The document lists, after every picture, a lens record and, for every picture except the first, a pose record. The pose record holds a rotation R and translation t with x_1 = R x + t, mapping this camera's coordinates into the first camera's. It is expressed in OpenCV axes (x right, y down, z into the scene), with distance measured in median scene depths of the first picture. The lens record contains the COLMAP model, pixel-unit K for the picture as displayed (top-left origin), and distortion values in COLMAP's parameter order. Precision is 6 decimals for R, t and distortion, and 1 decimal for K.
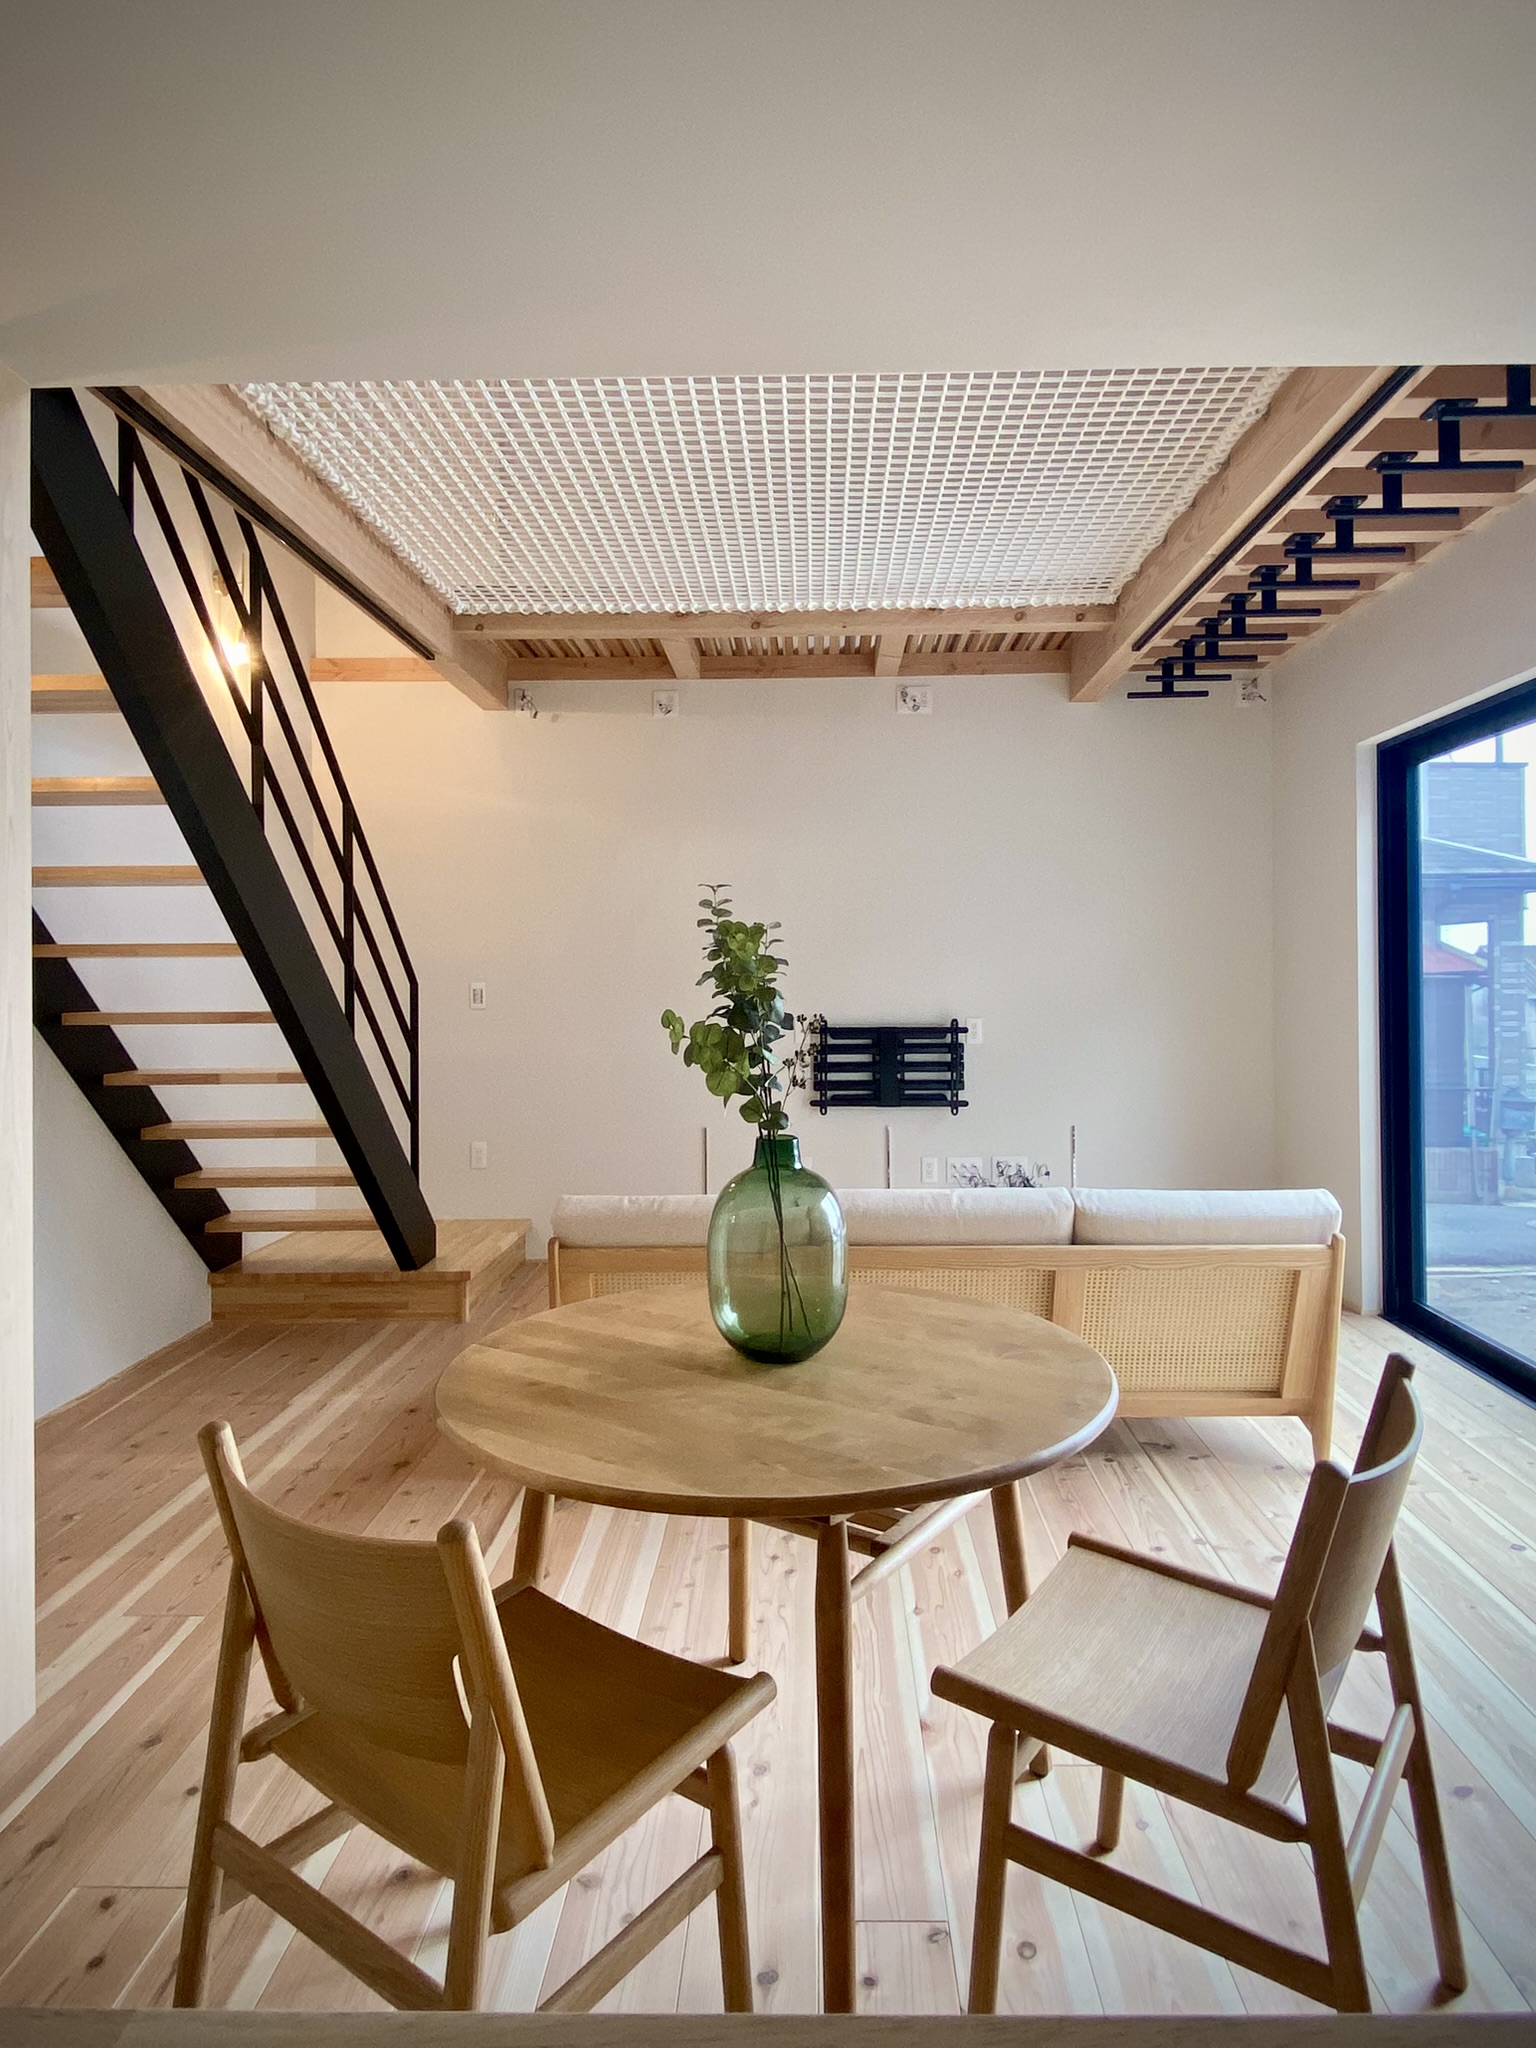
lens RADIAL K [[1240.1, 0, 827.9], [0, 1240.1, 993.7], [0, 0, 1]] dist [0.054795, -0.089546]
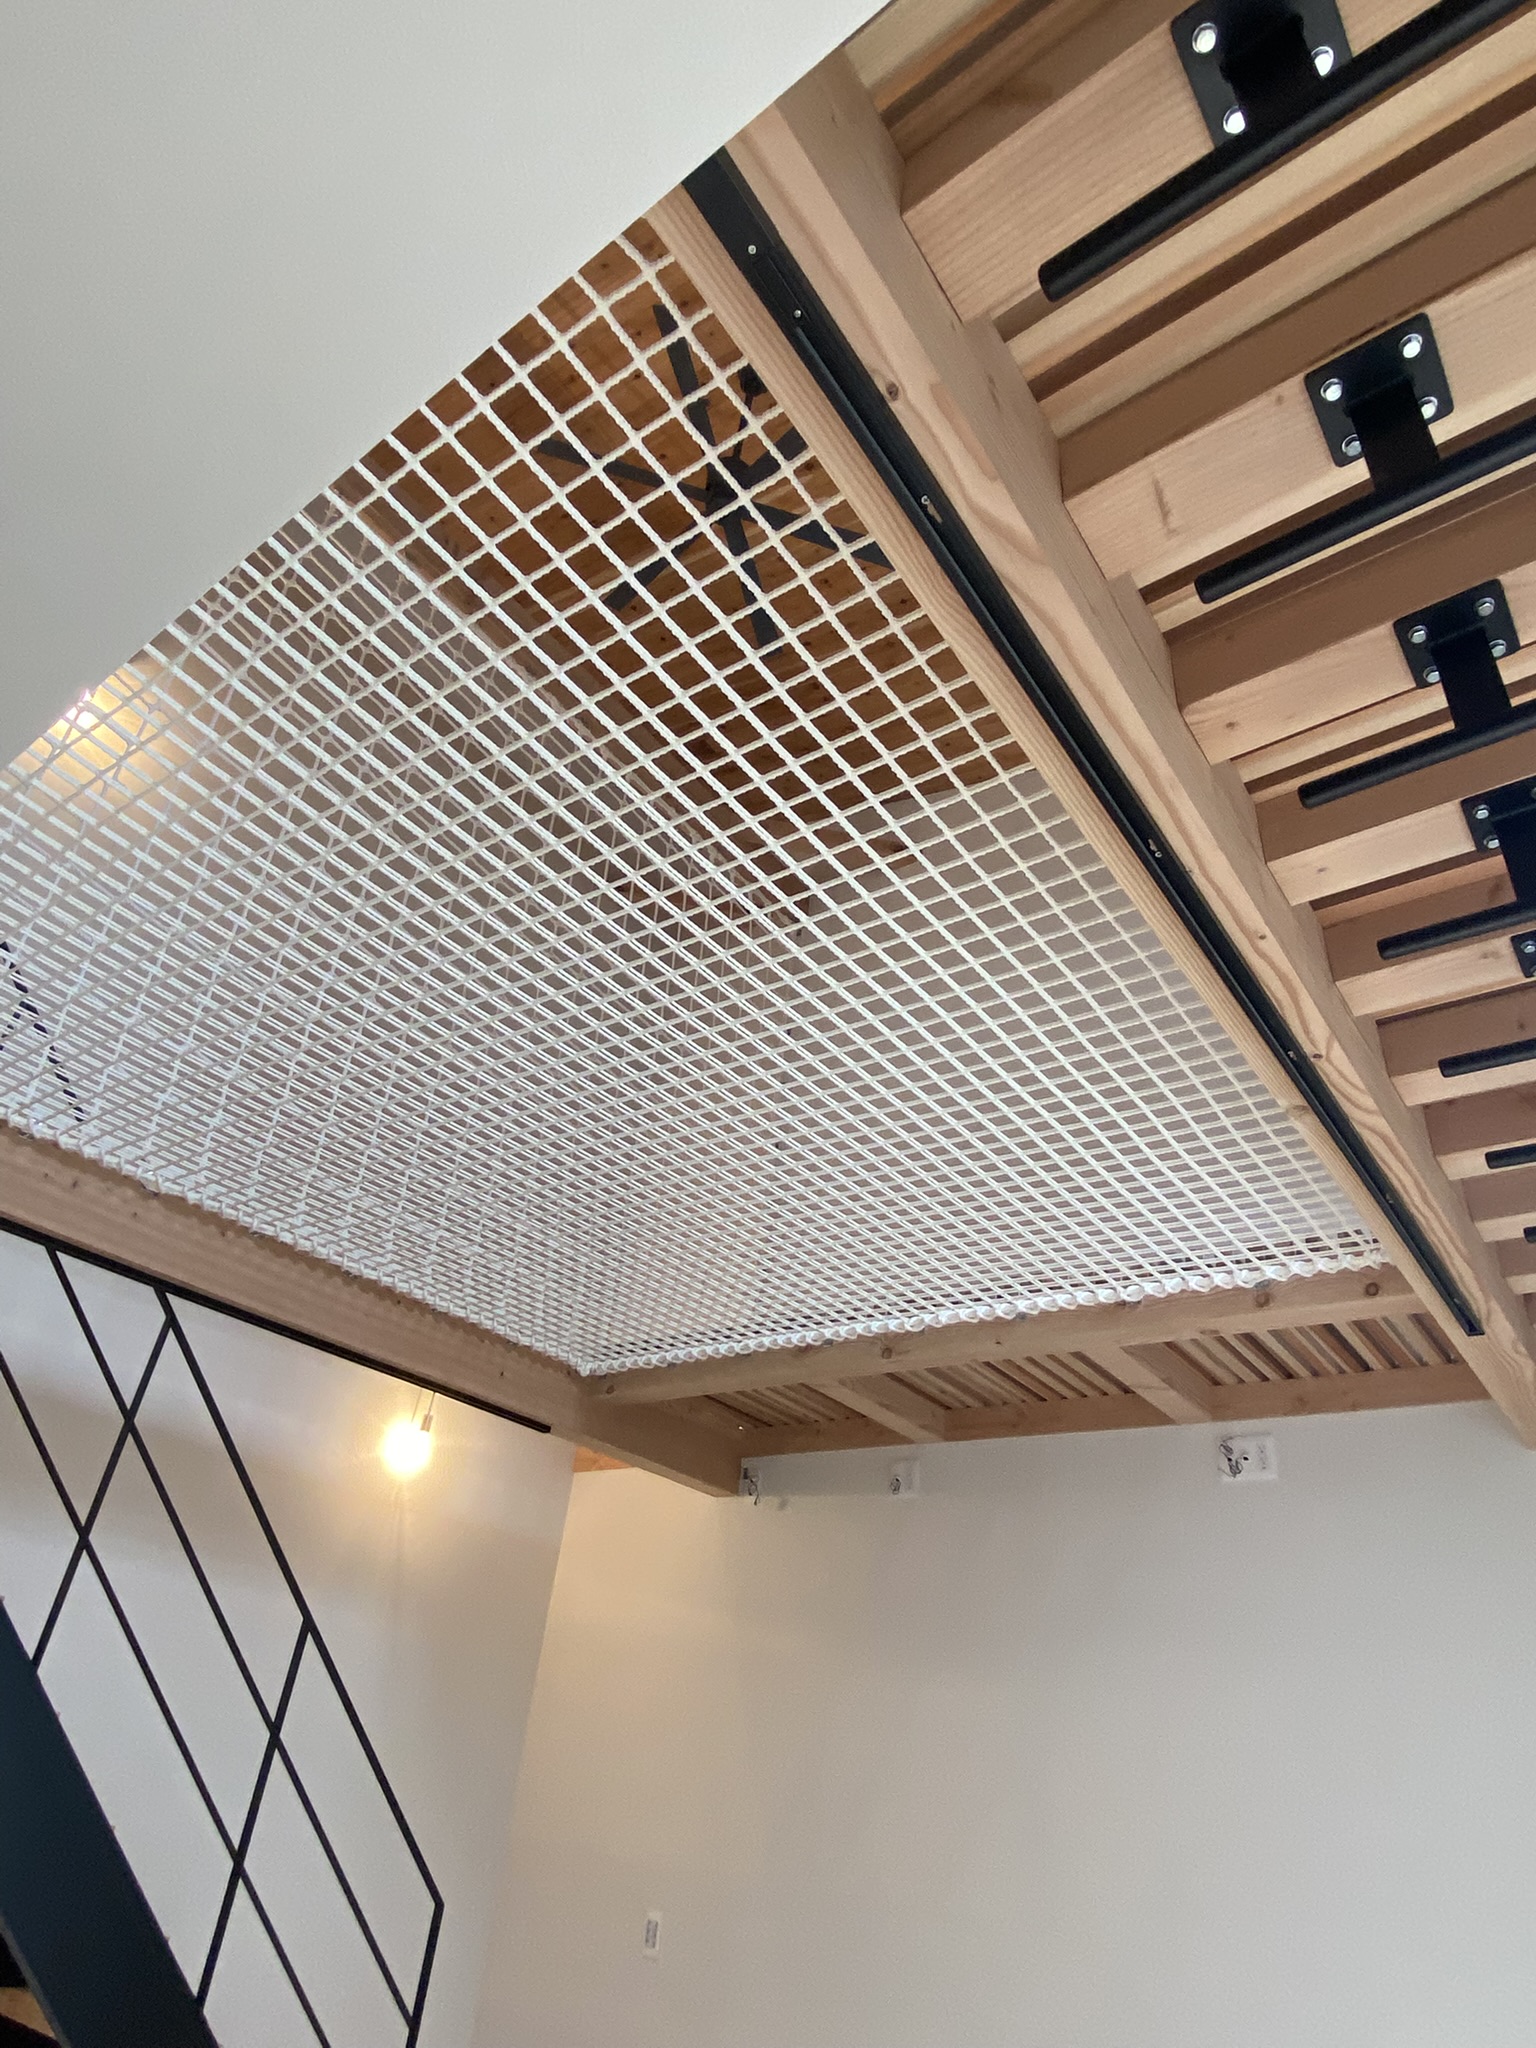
lens RADIAL K [[1240.0, 0, 768.0], [0, 1240.0, 1024.0], [0, 0, 1]] dist [0.041280, -0.001882]
pose [[0.792564, -0.245482, -0.558194, 0.338412], [-0.115817, 0.838128, -0.533037, -0.064280], [0.598688, 0.487115, 0.635839, 0.408242]]
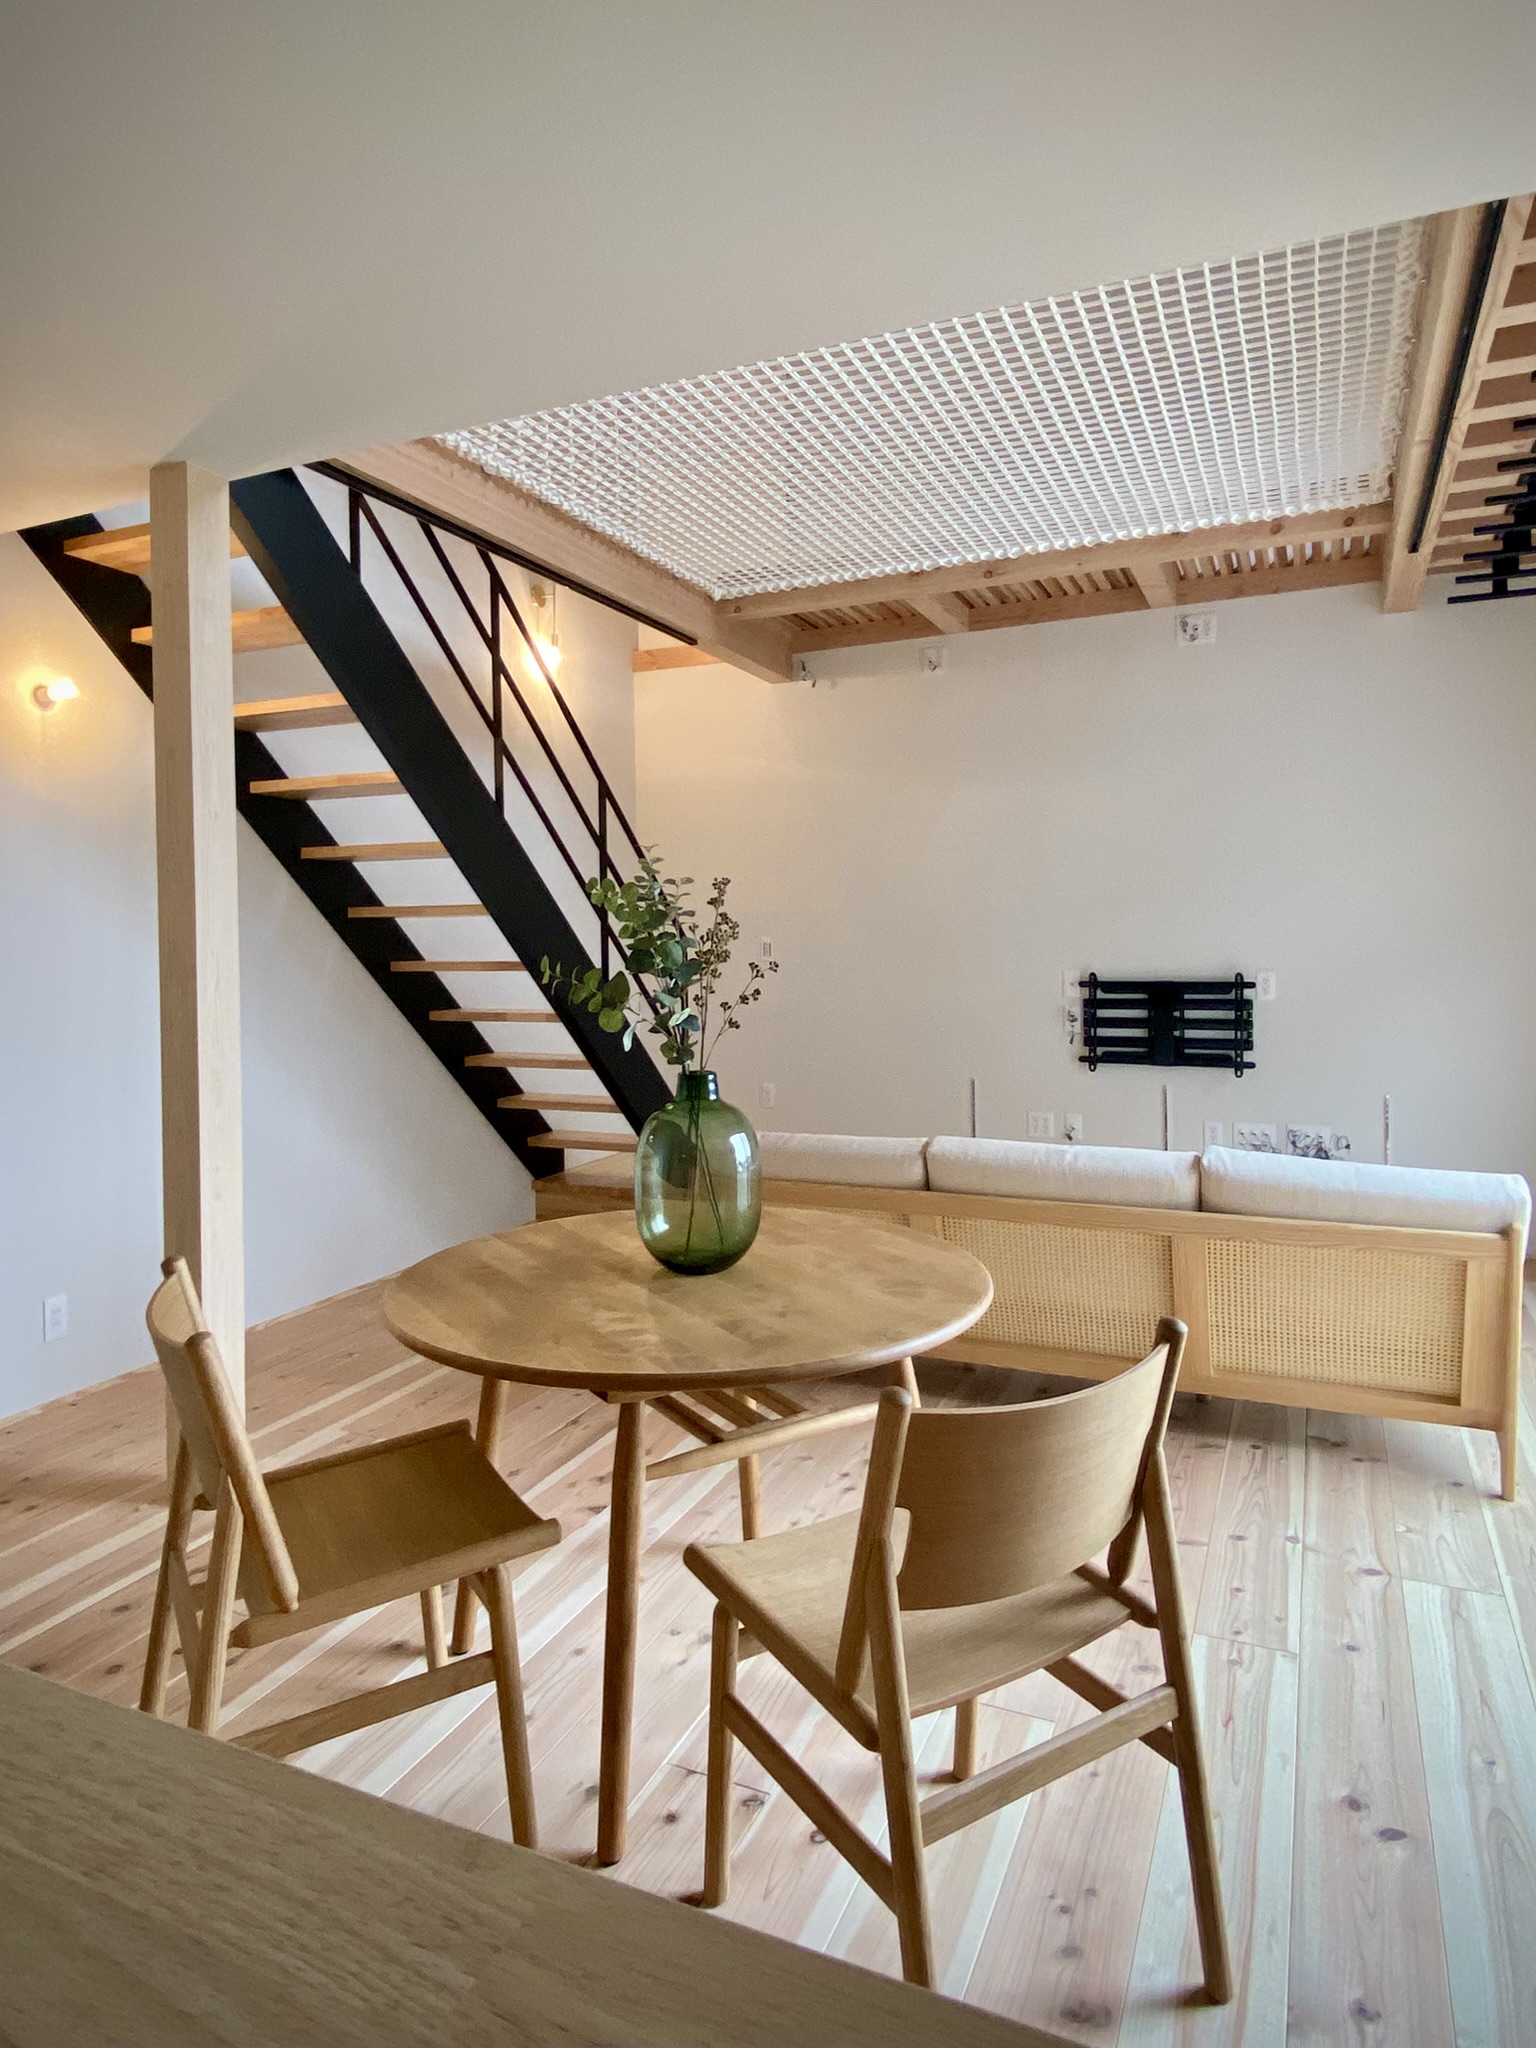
lens RADIAL K [[1251.3, 0, 761.4], [0, 1251.3, 979.3], [0, 0, 1]] dist [0.047478, -0.098677]
pose [[0.910090, 0.009523, -0.414301, 0.197296], [0.000636, 0.999703, 0.024376, 0.002303], [0.414410, -0.022448, 0.909813, 0.004204]]
